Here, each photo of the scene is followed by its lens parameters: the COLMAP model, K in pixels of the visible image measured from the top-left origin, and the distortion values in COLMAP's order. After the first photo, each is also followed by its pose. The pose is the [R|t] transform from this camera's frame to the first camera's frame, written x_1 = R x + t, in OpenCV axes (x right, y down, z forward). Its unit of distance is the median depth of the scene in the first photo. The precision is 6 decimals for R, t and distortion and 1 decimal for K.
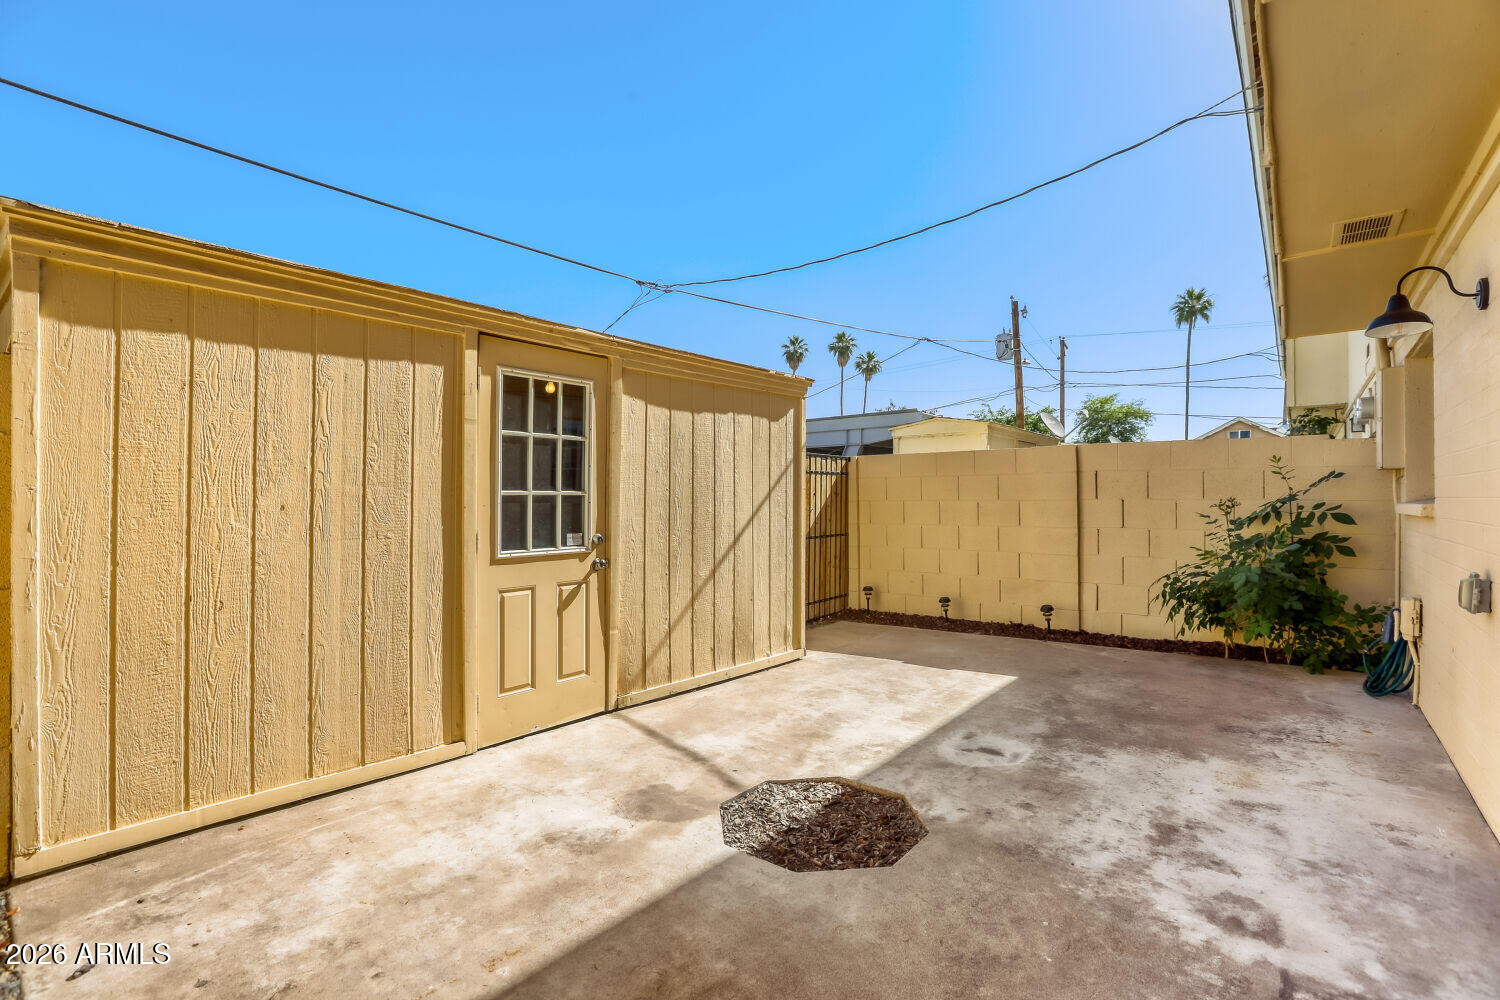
lens RADIAL K [[685.4, 0, 747.6], [0, 685.4, 493.1], [0, 0, 1]] dist [-0.020079, 0.001465]
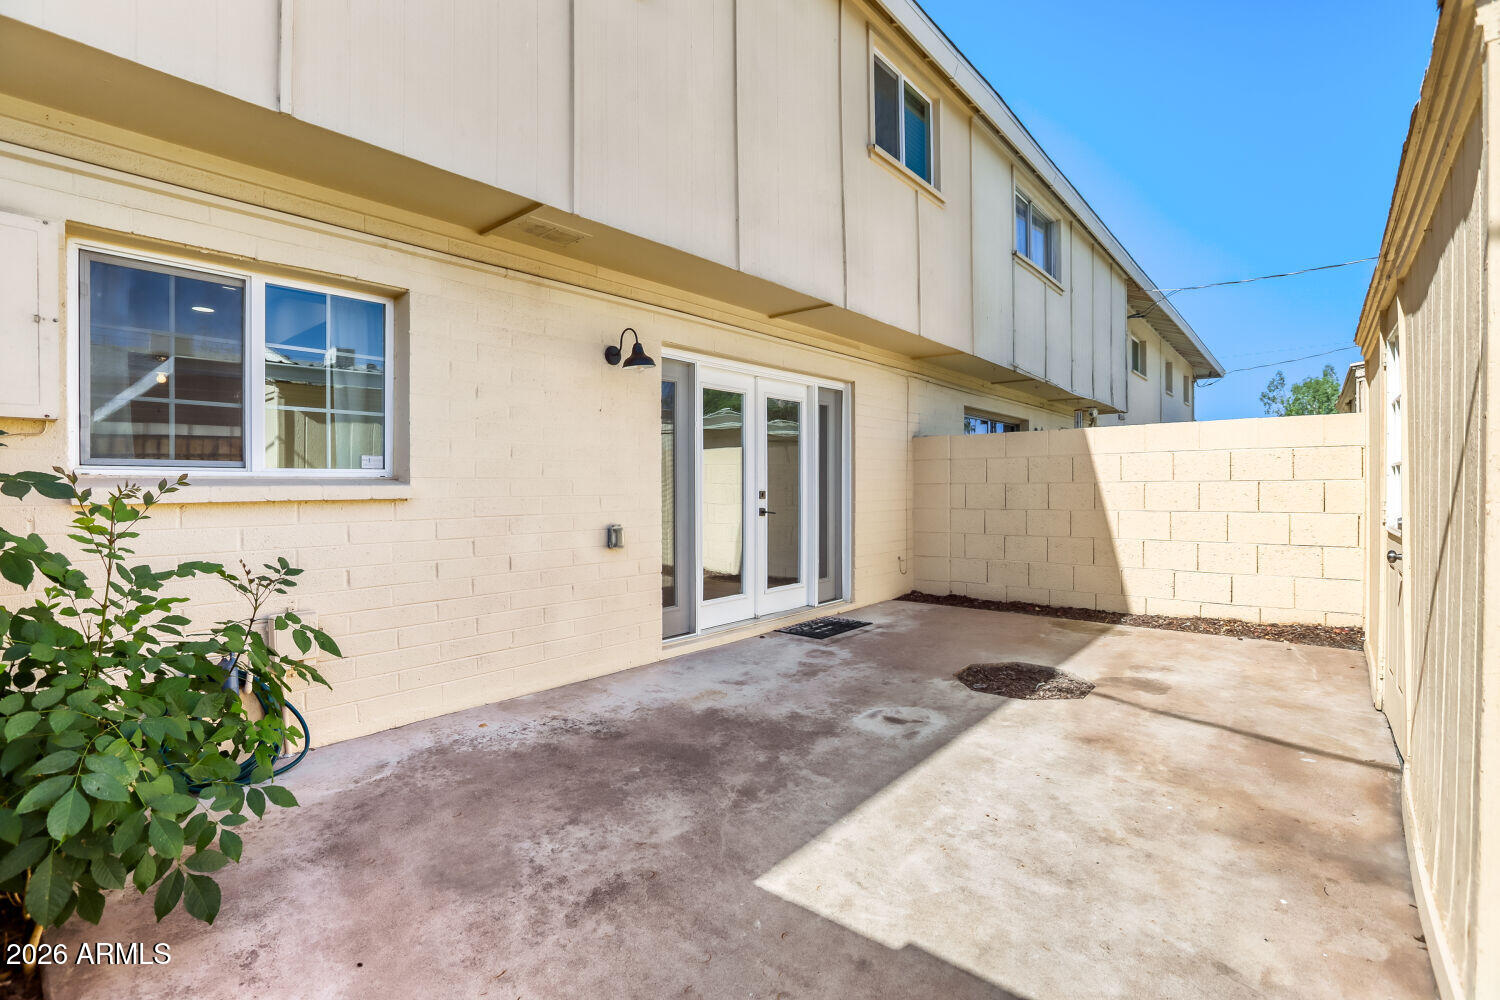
lens RADIAL K [[685.4, 0, 748.0], [0, 685.4, 498.6], [0, 0, 1]] dist [-0.020079, 0.001465]
pose [[-0.999885, 0.003552, 0.014749, 0.552983], [0.003632, 0.999979, 0.005417, 0.037260], [-0.014730, 0.005470, -0.999877, 2.002140]]
